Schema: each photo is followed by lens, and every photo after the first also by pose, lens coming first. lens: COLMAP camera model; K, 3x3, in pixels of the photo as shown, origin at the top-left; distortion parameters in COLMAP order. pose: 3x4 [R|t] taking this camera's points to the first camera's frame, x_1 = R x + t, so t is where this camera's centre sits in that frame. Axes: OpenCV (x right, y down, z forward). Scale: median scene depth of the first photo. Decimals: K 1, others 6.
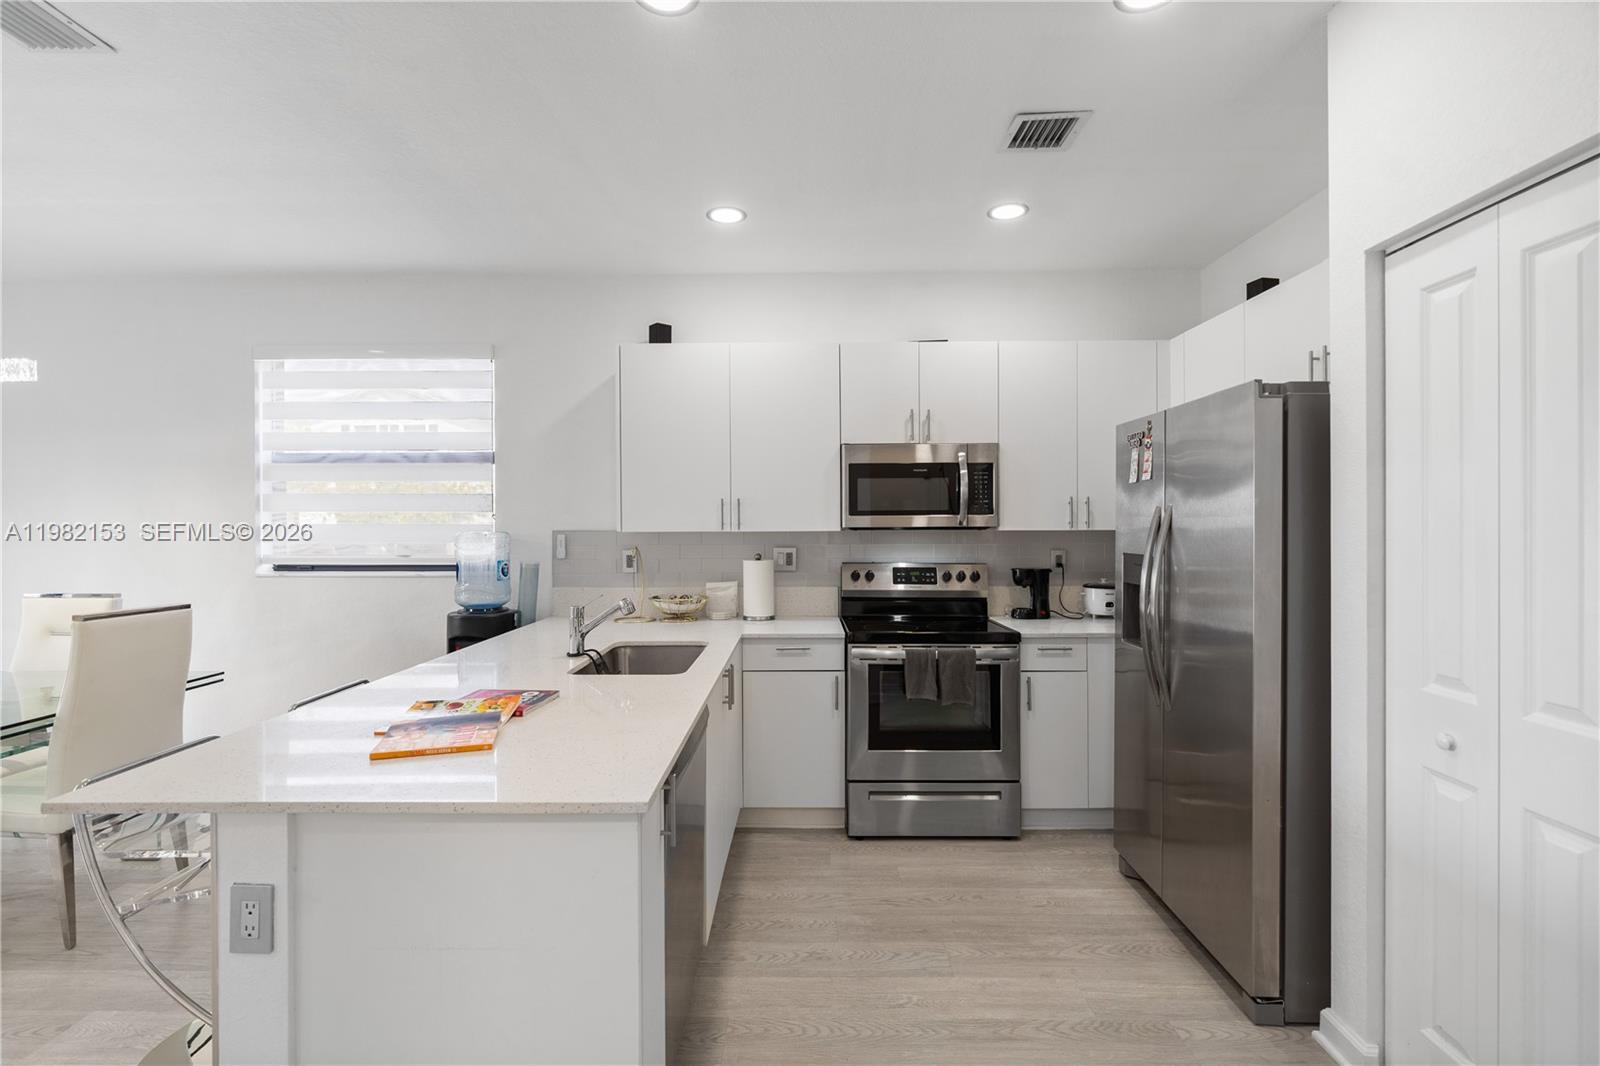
lens RADIAL K [[723.7, 0, 801.1], [0, 723.7, 522.4], [0, 0, 1]] dist [-0.000141, 0.001051]
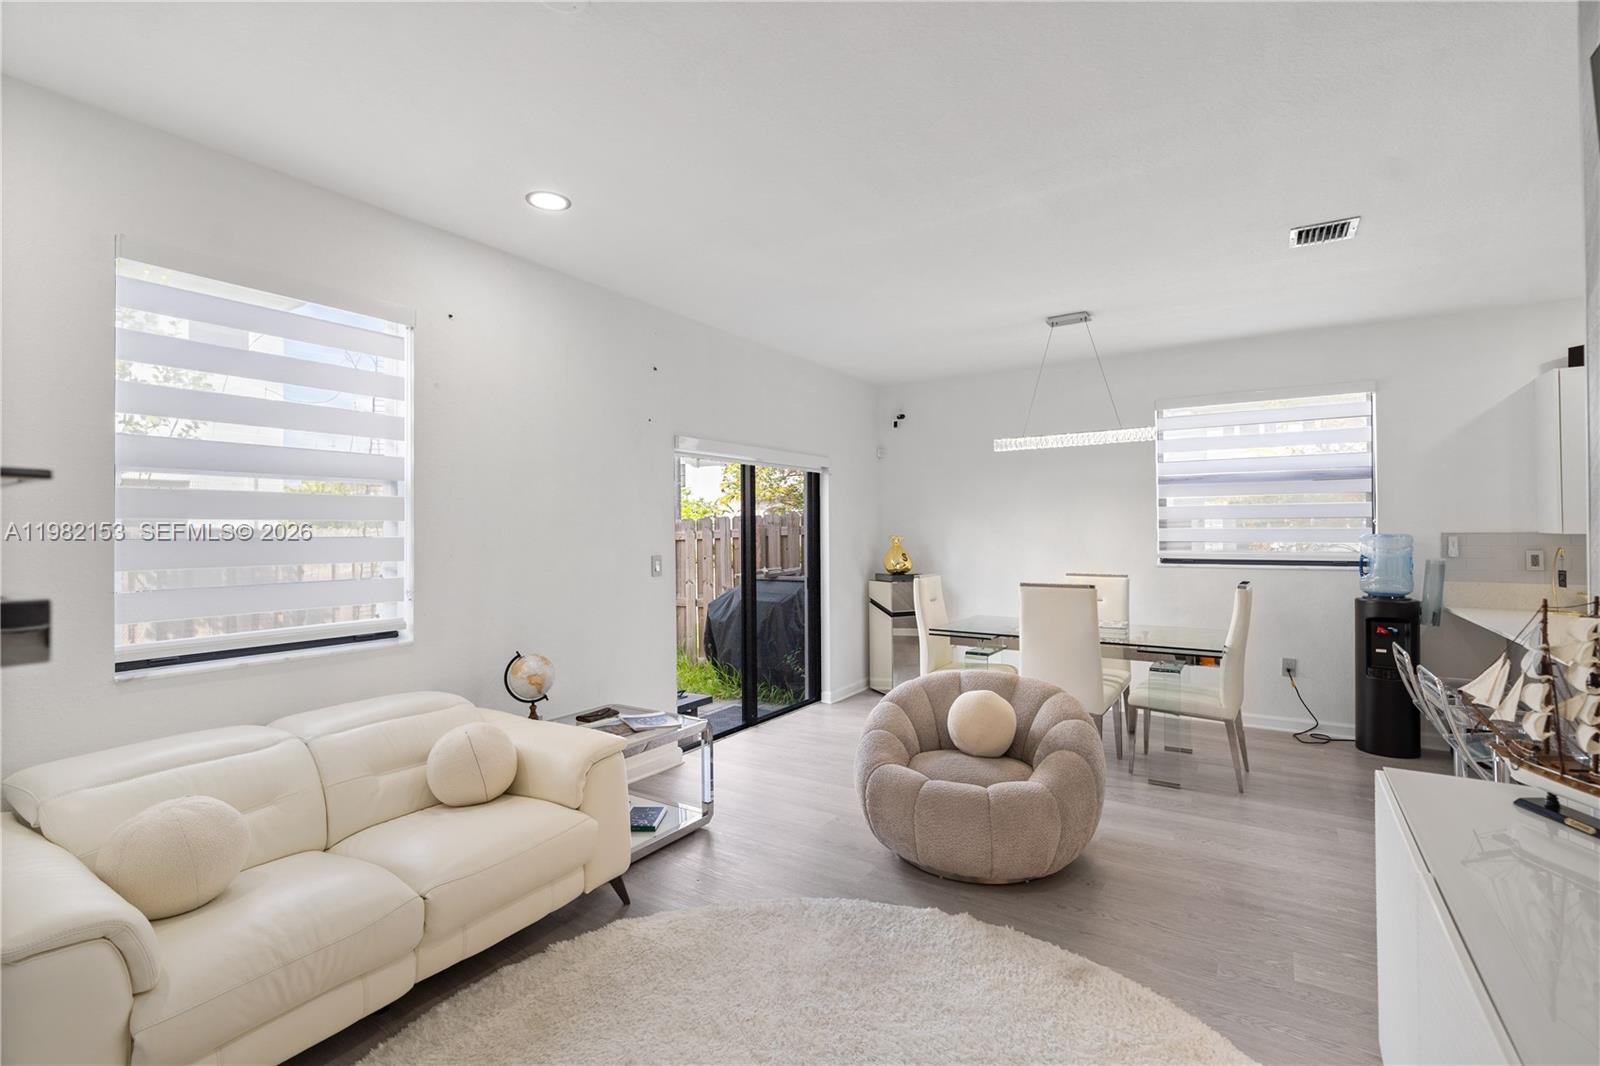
lens RADIAL K [[723.7, 0, 801.1], [0, 723.7, 522.4], [0, 0, 1]] dist [-0.000141, 0.001051]
pose [[0.853255, -0.008405, -0.521427, -0.683839], [0.007942, 0.999964, -0.003122, -0.012068], [0.521434, -0.001477, 0.853290, -0.601837]]
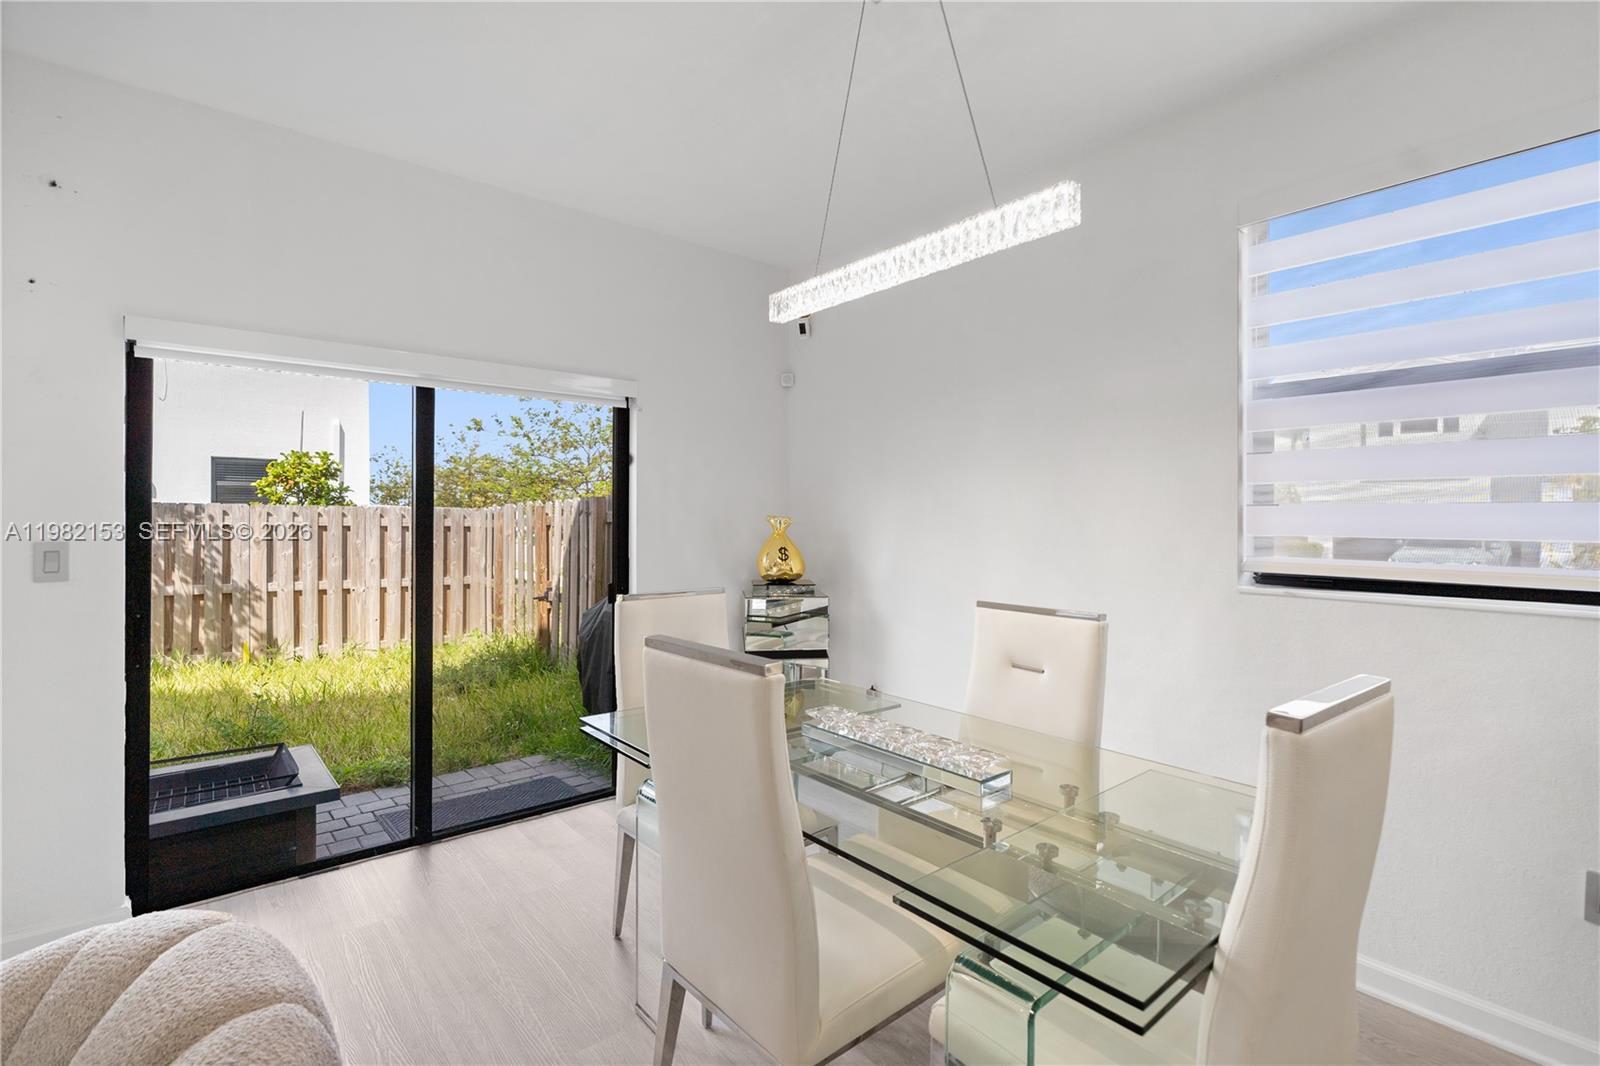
lens RADIAL K [[734.8, 0, 797.7], [0, 734.8, 509.2], [0, 0, 1]] dist [0.000294, 0.000226]
pose [[0.665628, -0.003893, -0.746274, -0.610794], [-0.003623, 0.999958, -0.008448, 0.015119], [0.746275, 0.008327, 0.665586, 0.378556]]
